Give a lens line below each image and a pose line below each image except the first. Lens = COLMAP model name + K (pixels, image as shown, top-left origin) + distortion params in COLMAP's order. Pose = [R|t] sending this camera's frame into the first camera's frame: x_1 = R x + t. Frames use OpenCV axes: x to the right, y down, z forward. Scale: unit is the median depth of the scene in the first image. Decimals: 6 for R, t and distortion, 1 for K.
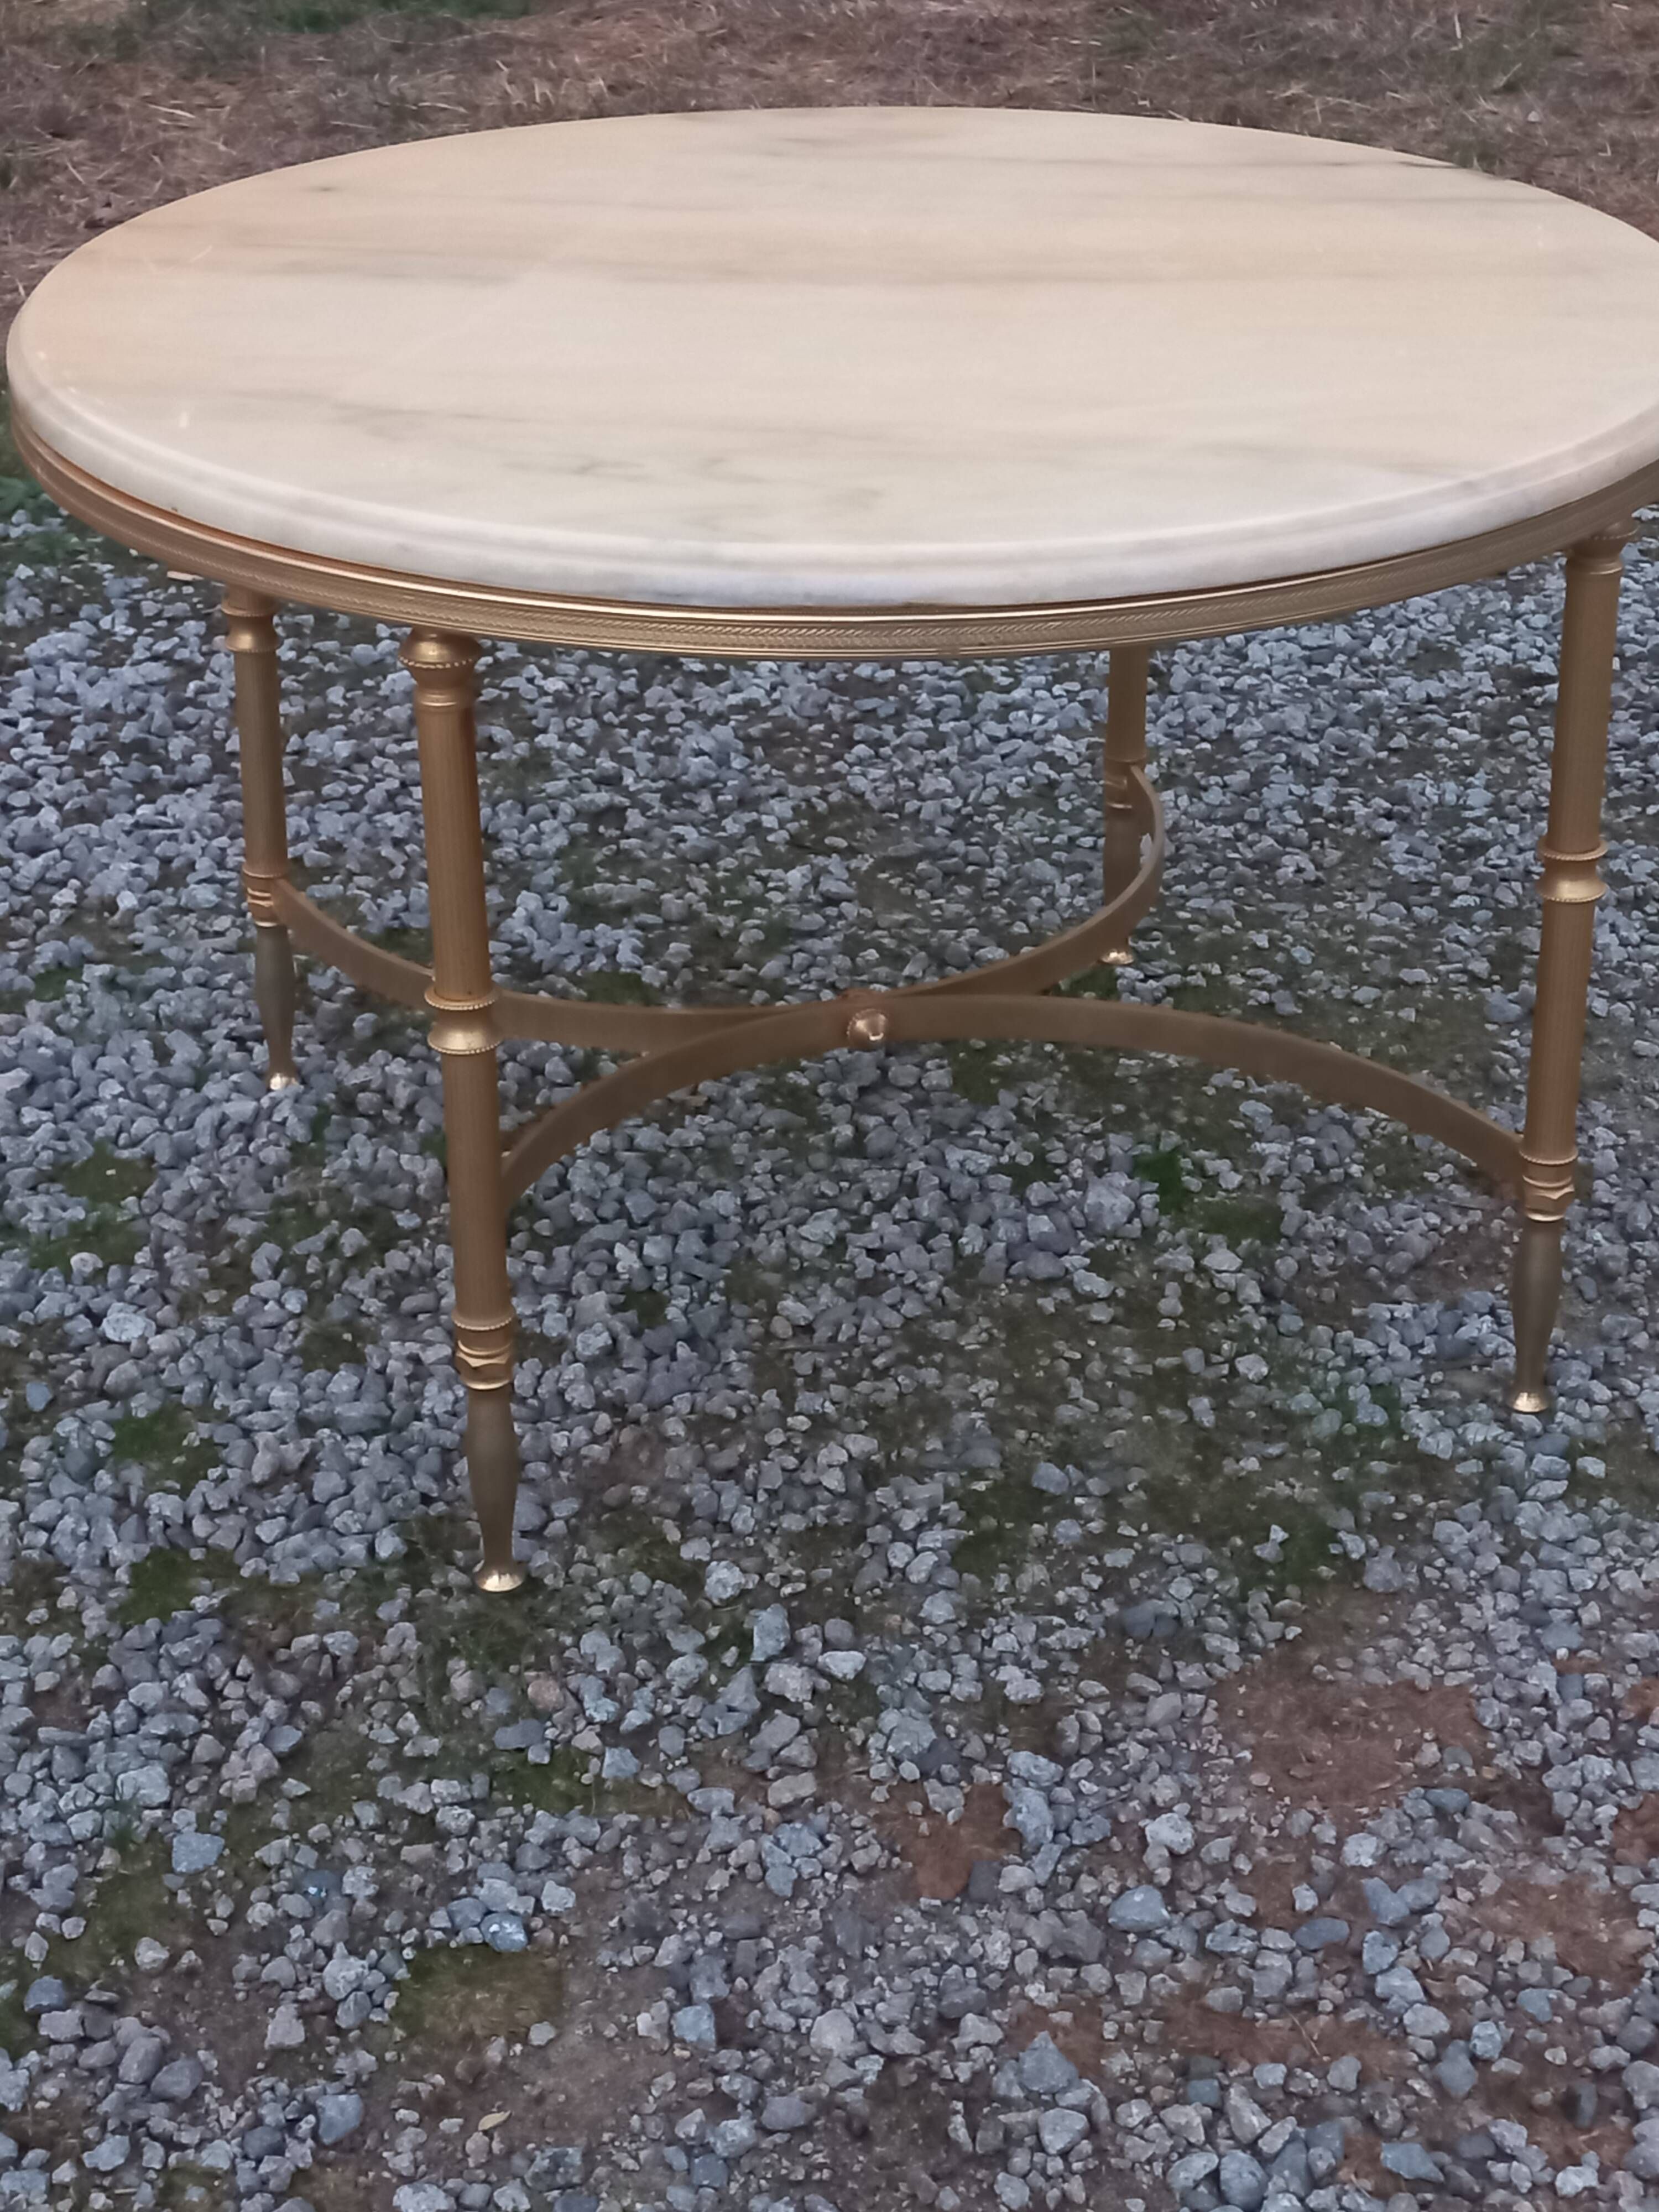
lens RADIAL K [[3447.3, 0, 833.3], [0, 3447.3, 1115.9], [0, 0, 1]] dist [0.091332, 0.000000]
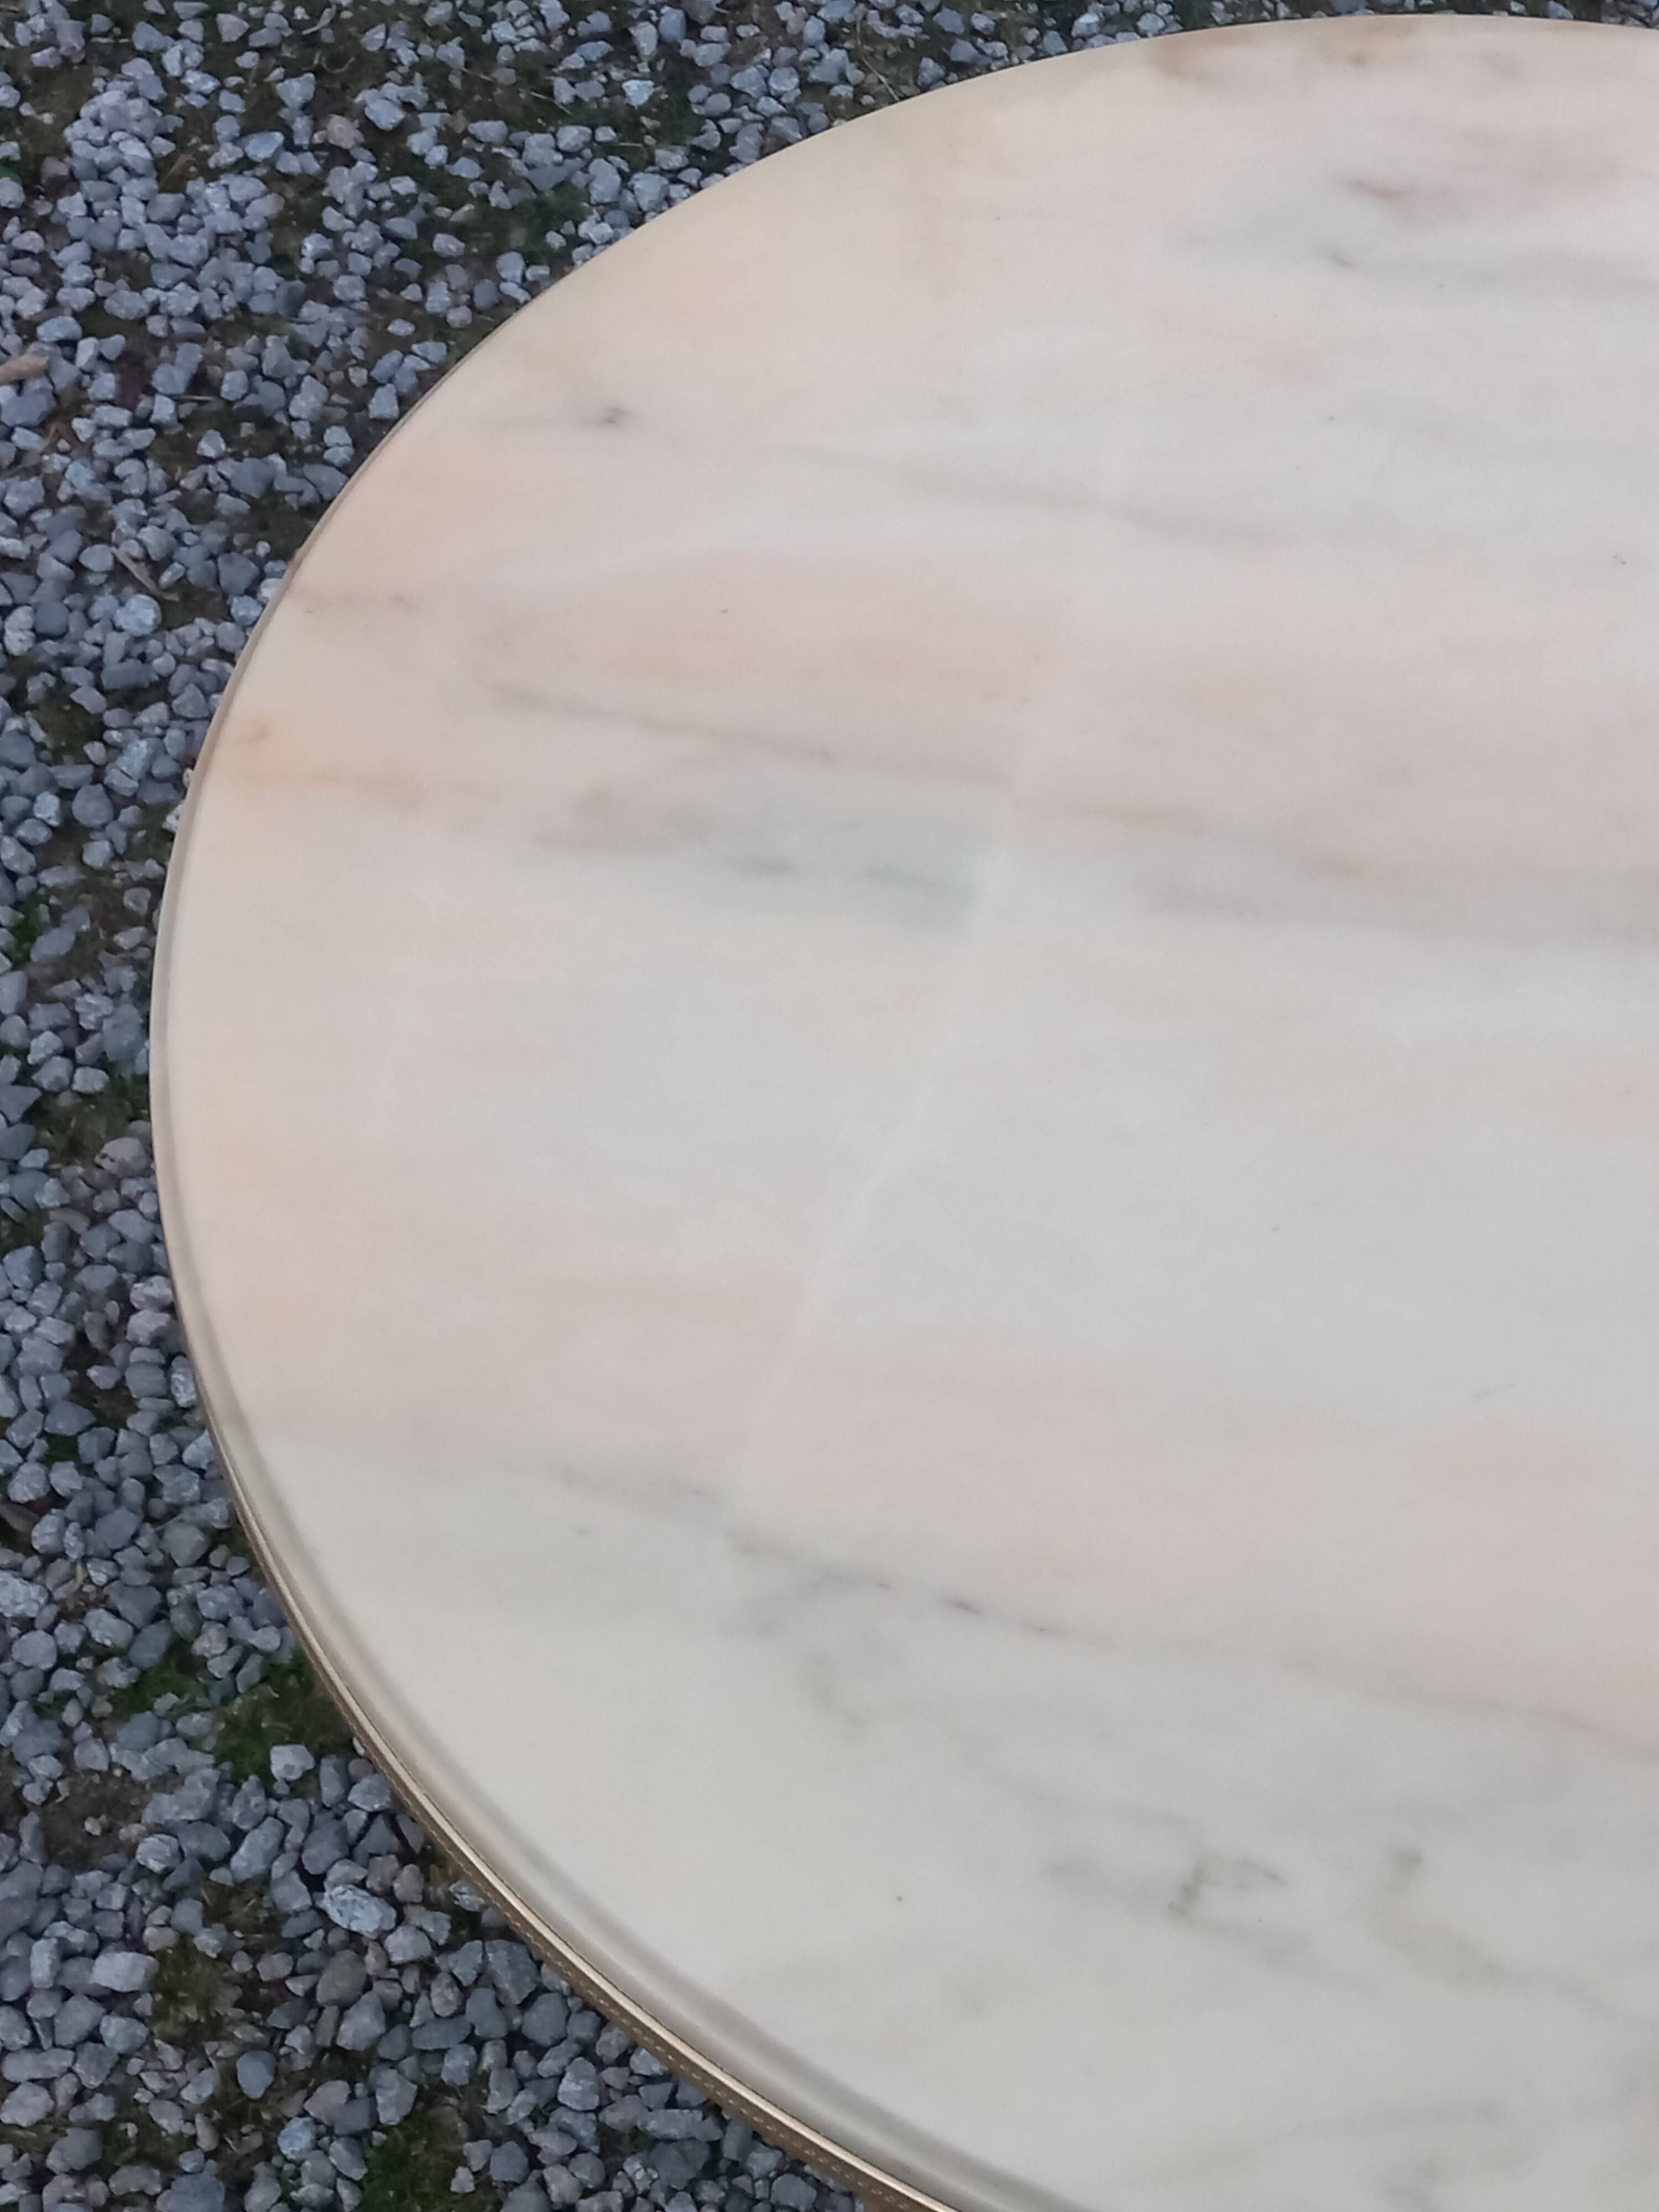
lens RADIAL K [[3447.3, 0, 854.1], [0, 3447.3, 1116.0], [0, 0, 1]] dist [0.091332, 0.000000]
pose [[0.999595, 0.028134, 0.004179, -0.106714], [-0.026740, 0.879475, 0.475194, -0.462514], [0.009693, -0.475114, 0.879871, 0.429961]]
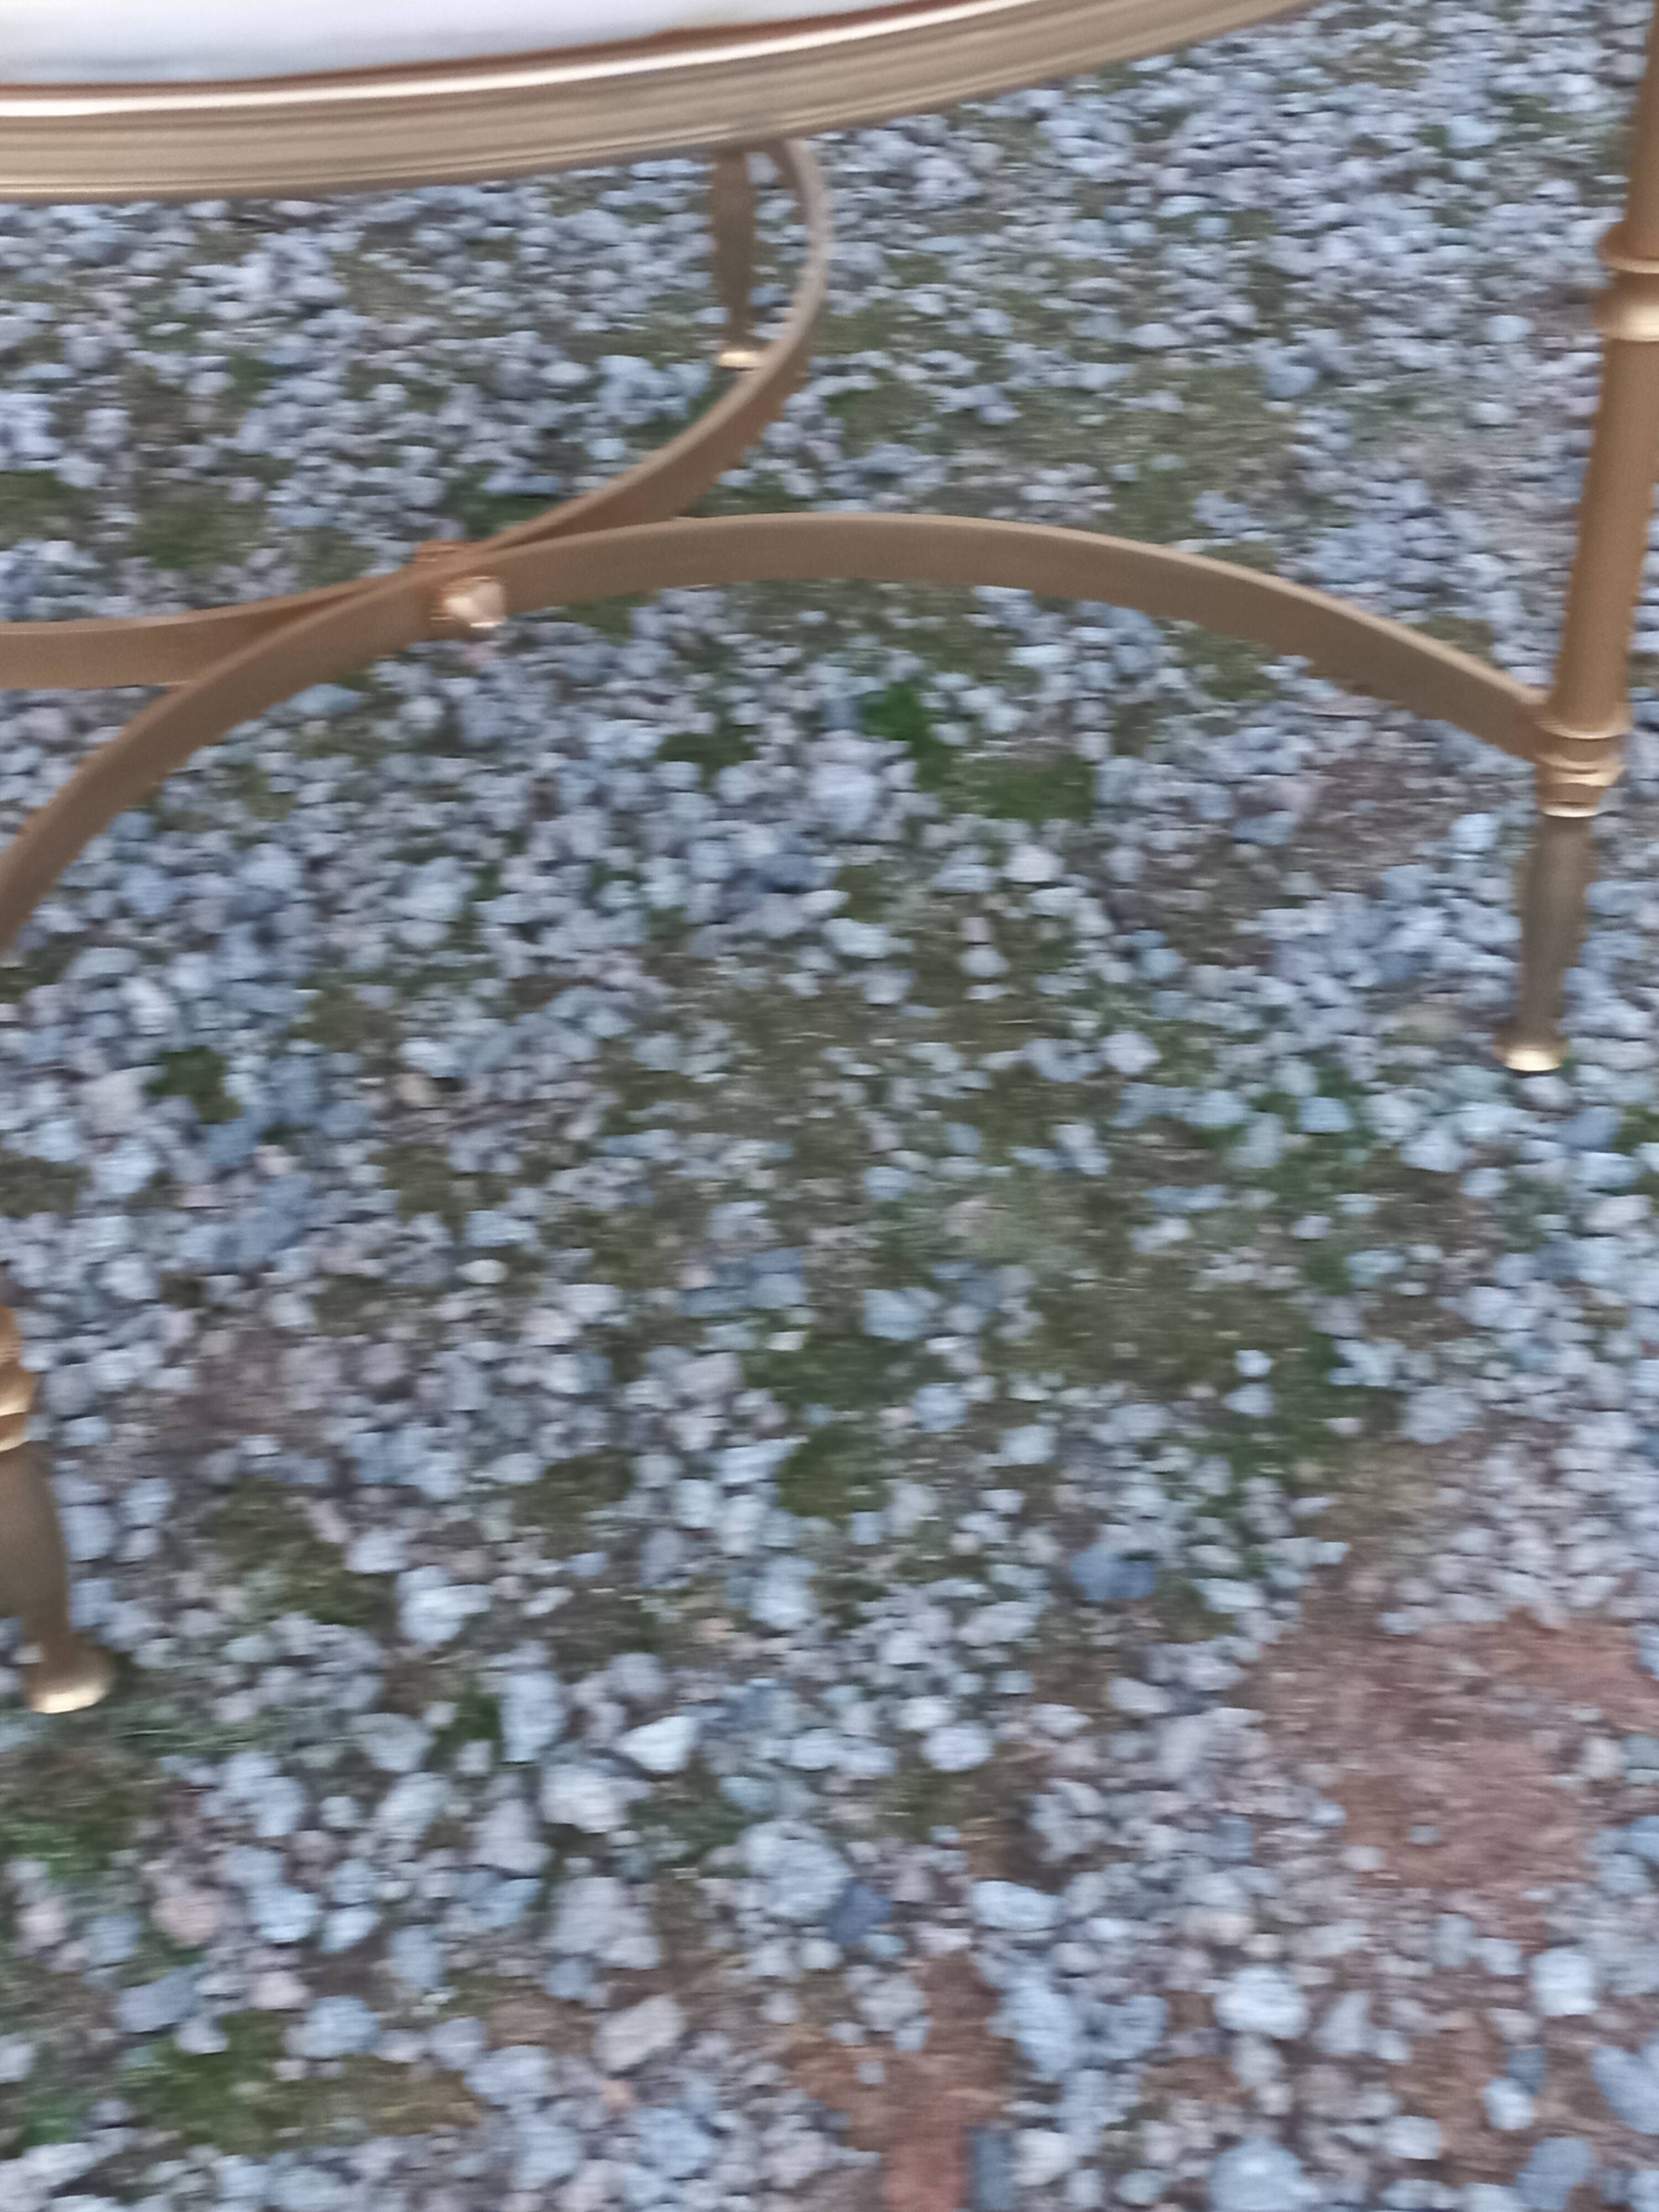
lens RADIAL K [[3131.7, 0, 842.9], [0, 3131.7, 1141.1], [0, 0, 1]] dist [0.083100, 0.000000]
pose [[0.973241, -0.164983, 0.159947, -0.033395], [0.115453, 0.952911, 0.280411, -0.088474], [-0.198679, -0.254441, 0.946460, 0.426721]]
